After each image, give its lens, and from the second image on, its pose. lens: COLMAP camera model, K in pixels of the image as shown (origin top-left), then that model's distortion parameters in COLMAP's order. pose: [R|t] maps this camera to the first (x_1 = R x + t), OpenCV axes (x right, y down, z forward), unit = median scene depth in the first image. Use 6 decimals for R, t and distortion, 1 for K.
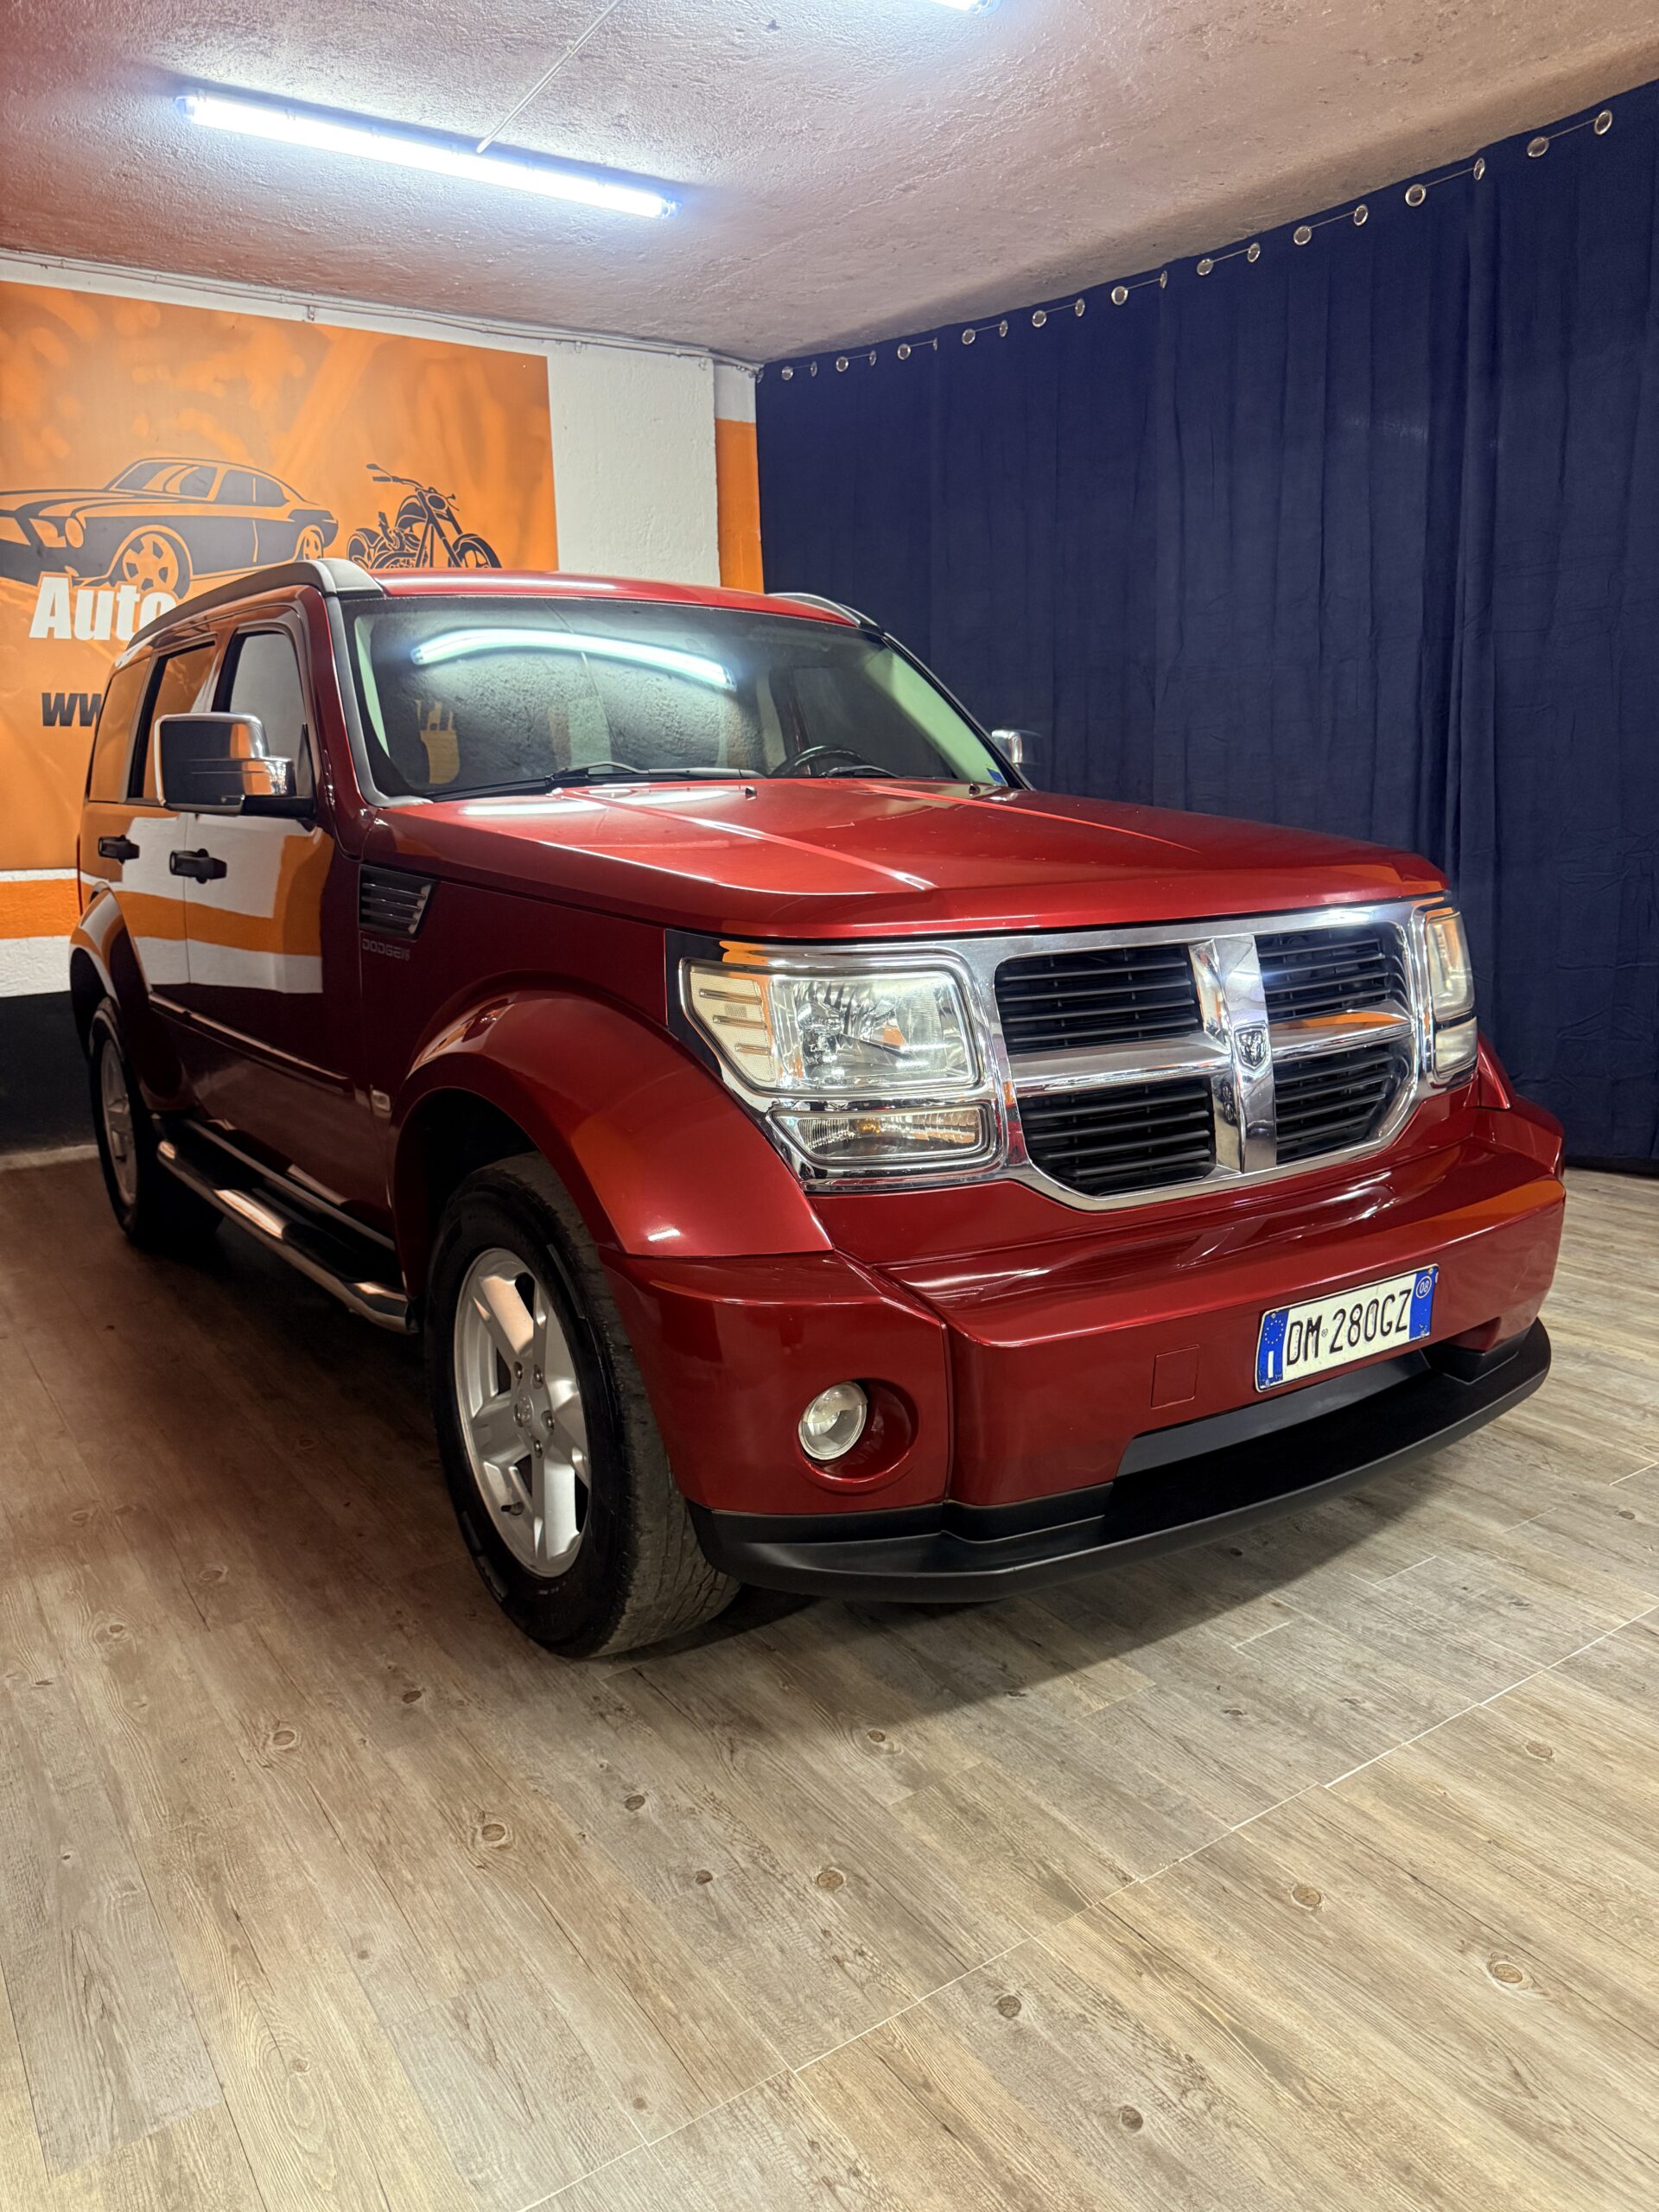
lens RADIAL K [[1549.0, 0, 840.6], [0, 1549.0, 1112.8], [0, 0, 1]] dist [0.003419, -0.009886]
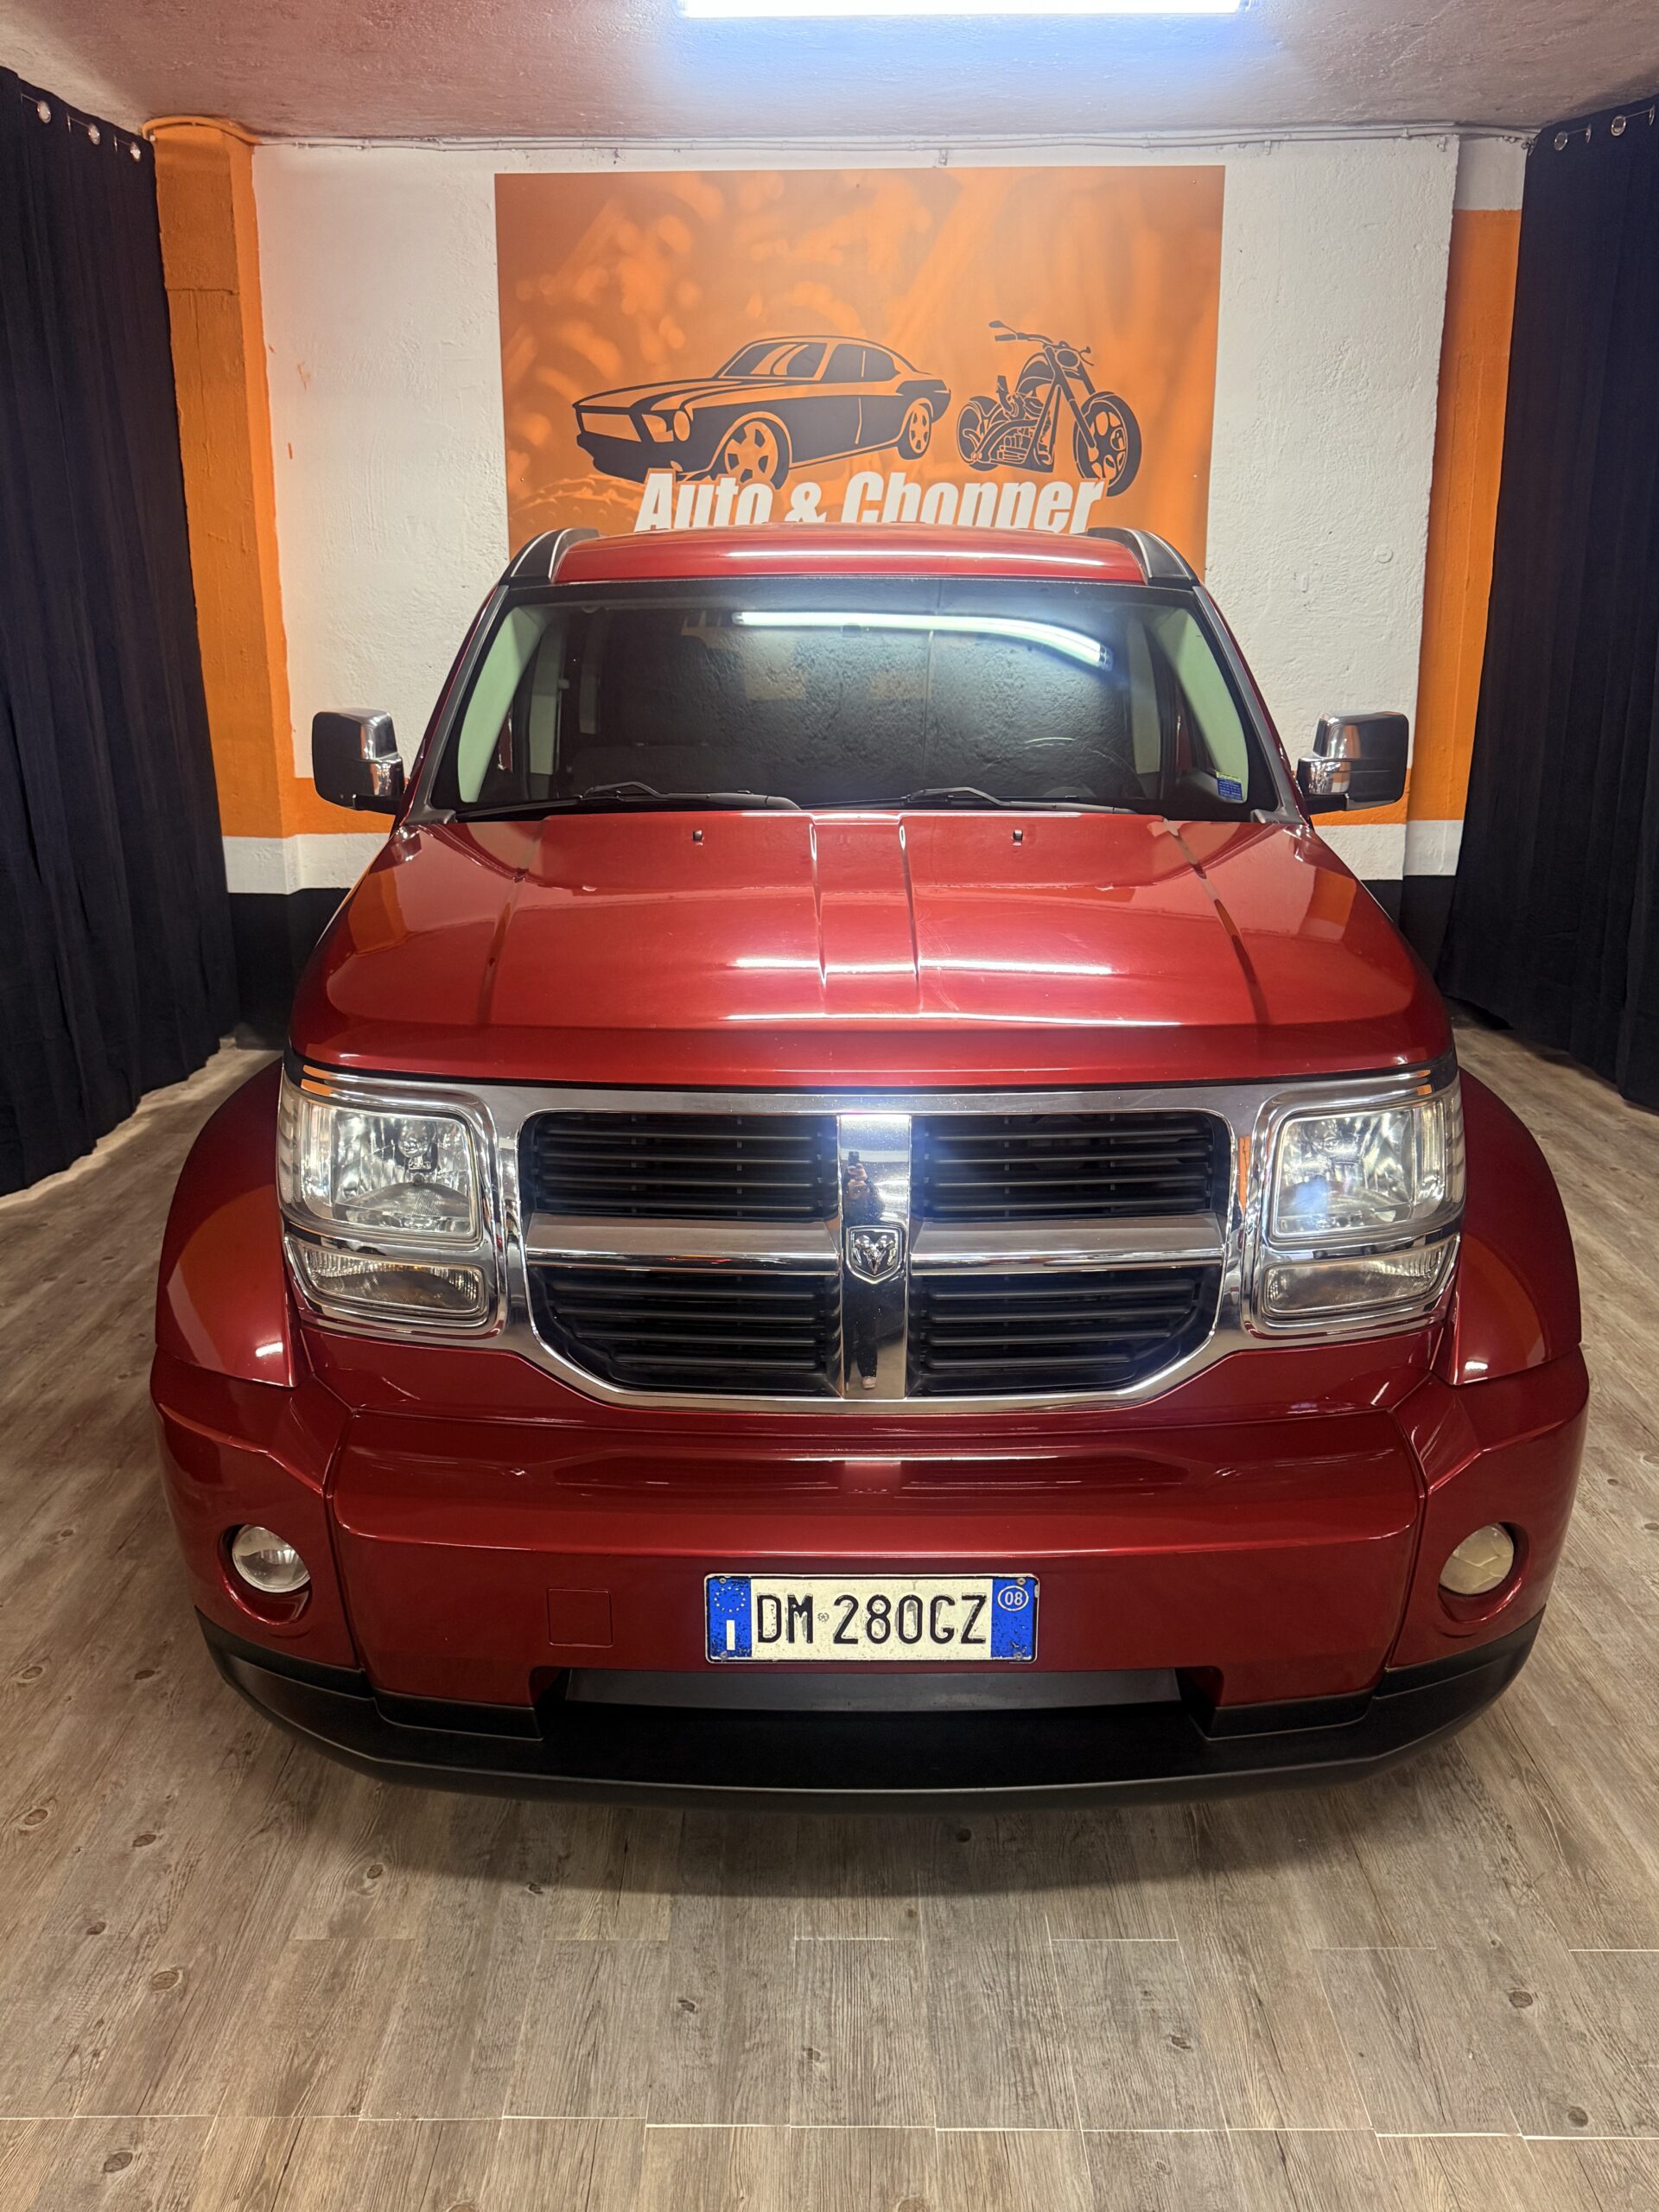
lens RADIAL K [[1817.0, 0, 829.5], [0, 1817.0, 1106.0], [0, 0, 1]] dist [0.047068, -0.080097]
pose [[0.826378, 0.161142, -0.539567, 0.617095], [-0.124113, 0.986739, 0.104604, -0.176426], [0.549268, -0.019475, 0.835419, 0.155722]]
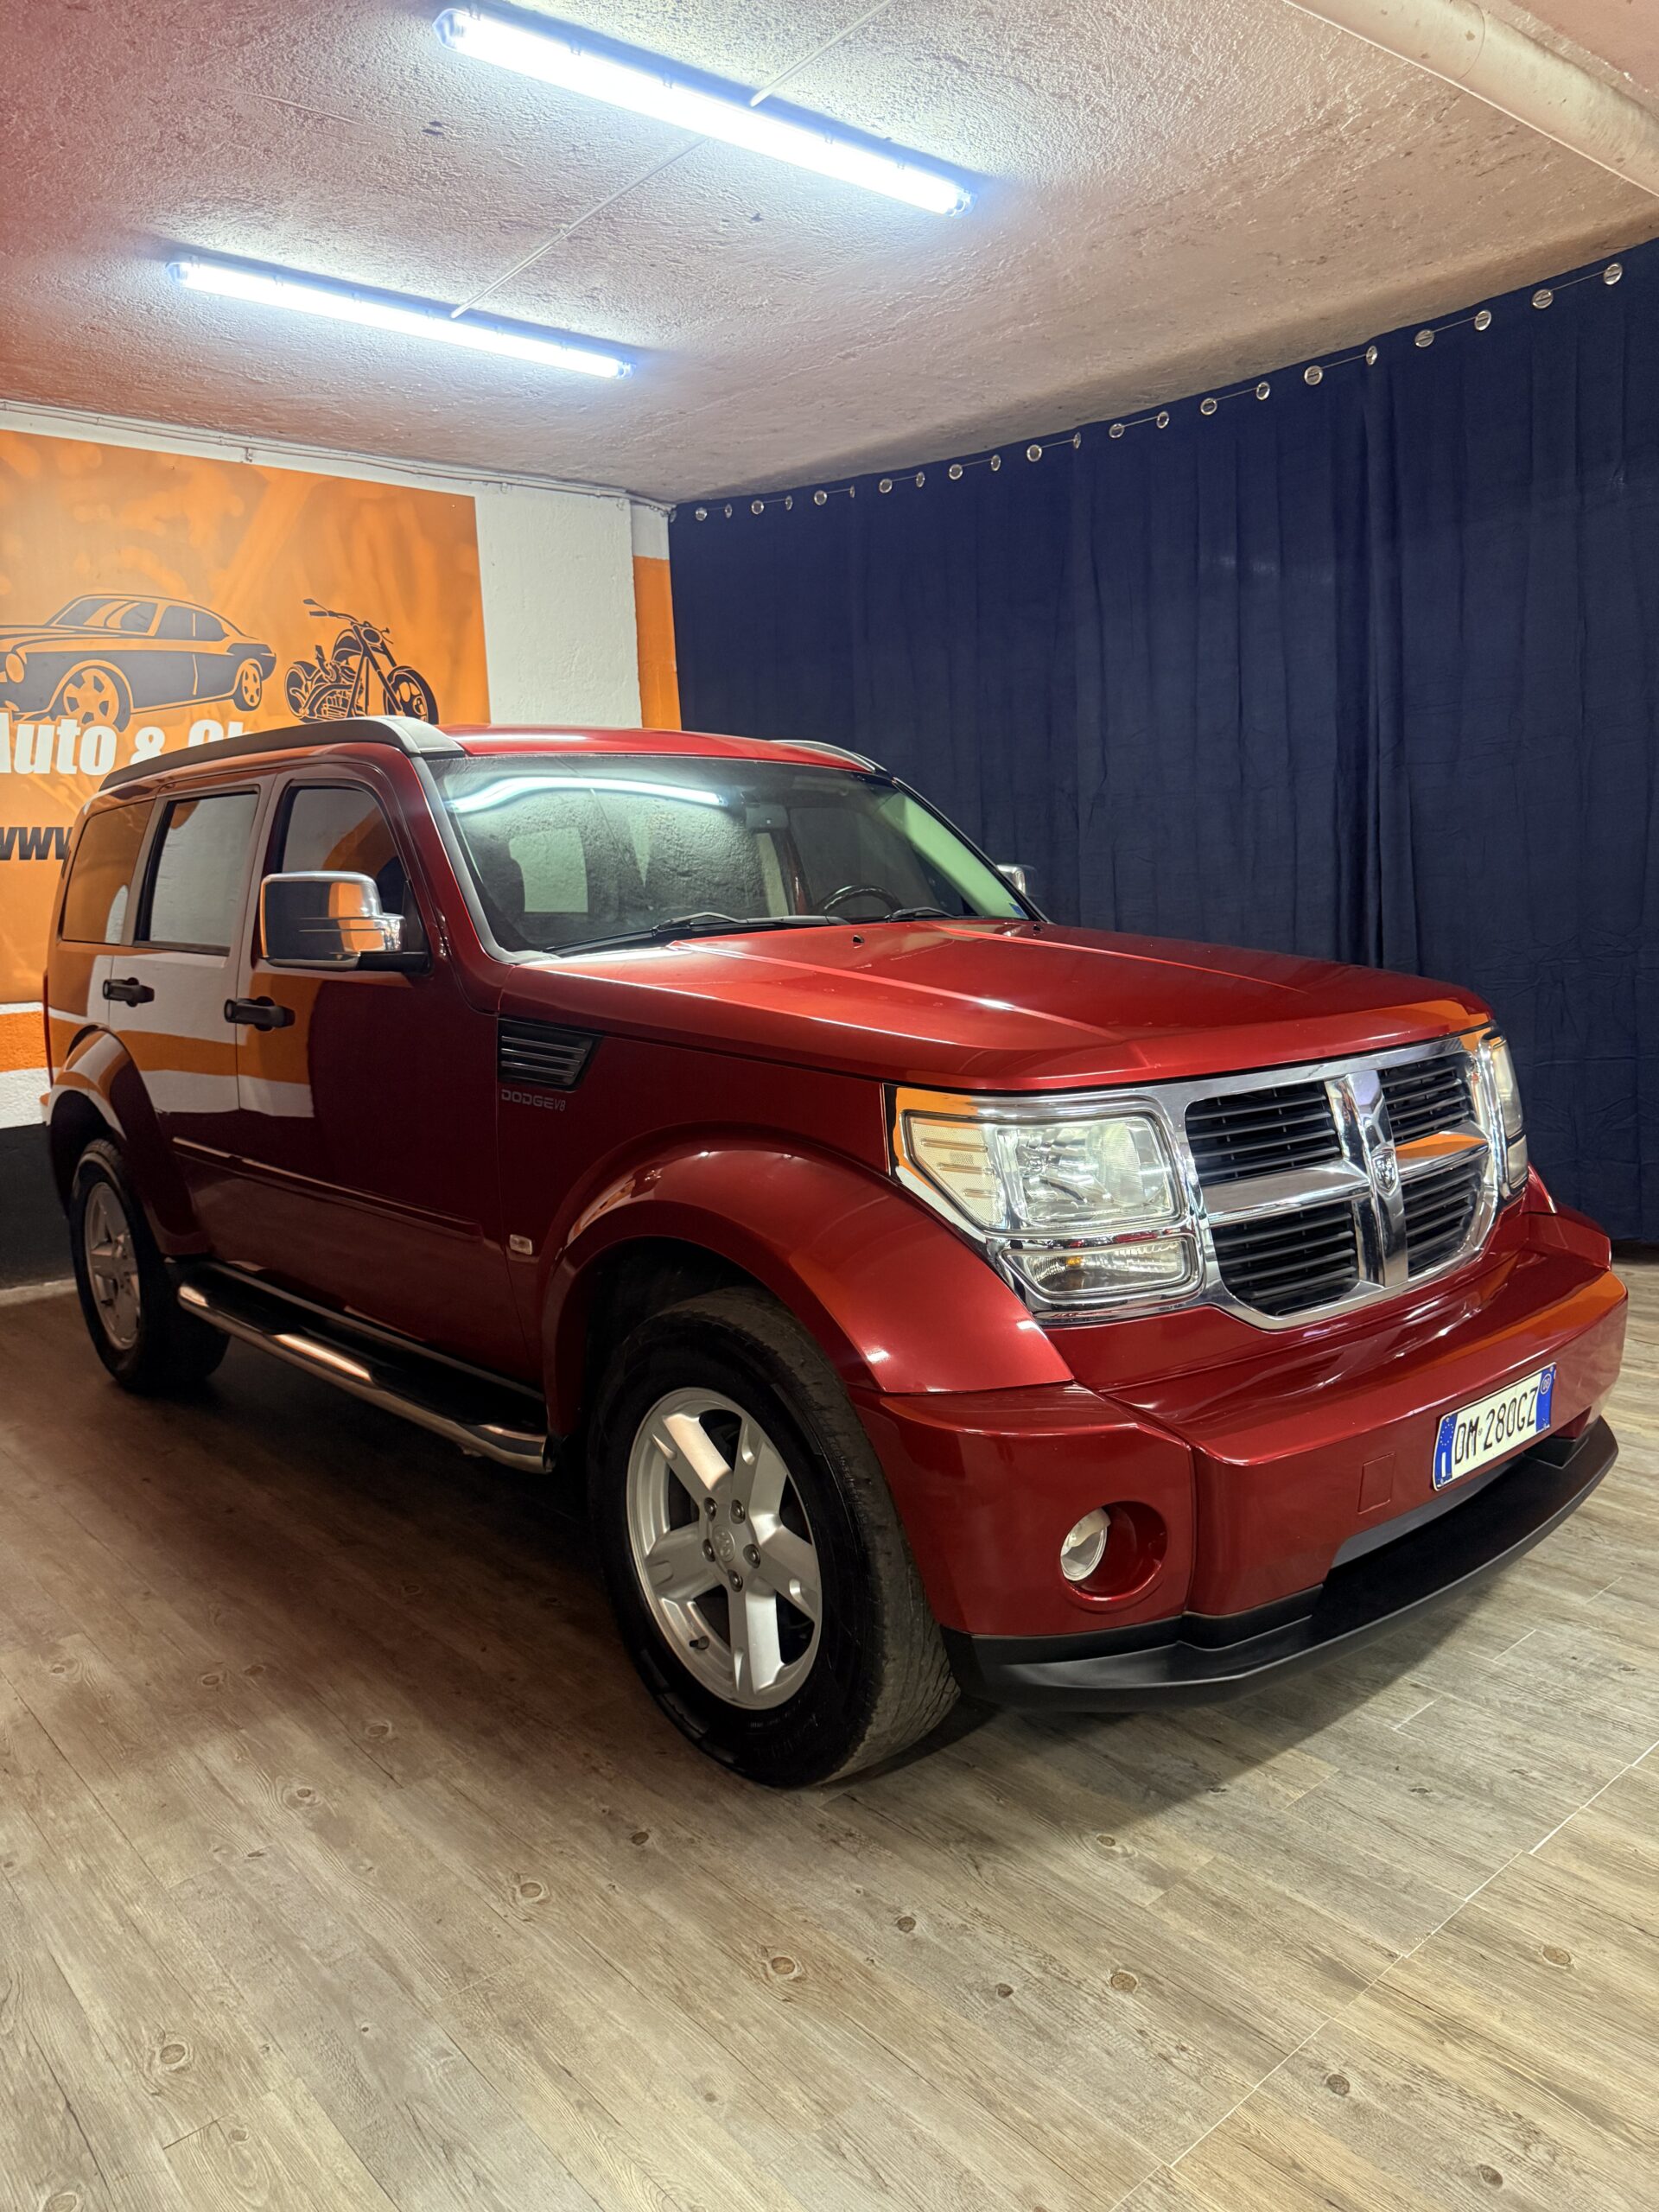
lens RADIAL K [[1544.0, 0, 829.5], [0, 1544.0, 1106.0], [0, 0, 1]] dist [0.001753, -0.007428]
pose [[0.993544, -0.029699, 0.109491, -0.202847], [0.036682, 0.997381, -0.062331, -0.029401], [-0.107353, 0.065945, 0.992031, -0.043636]]
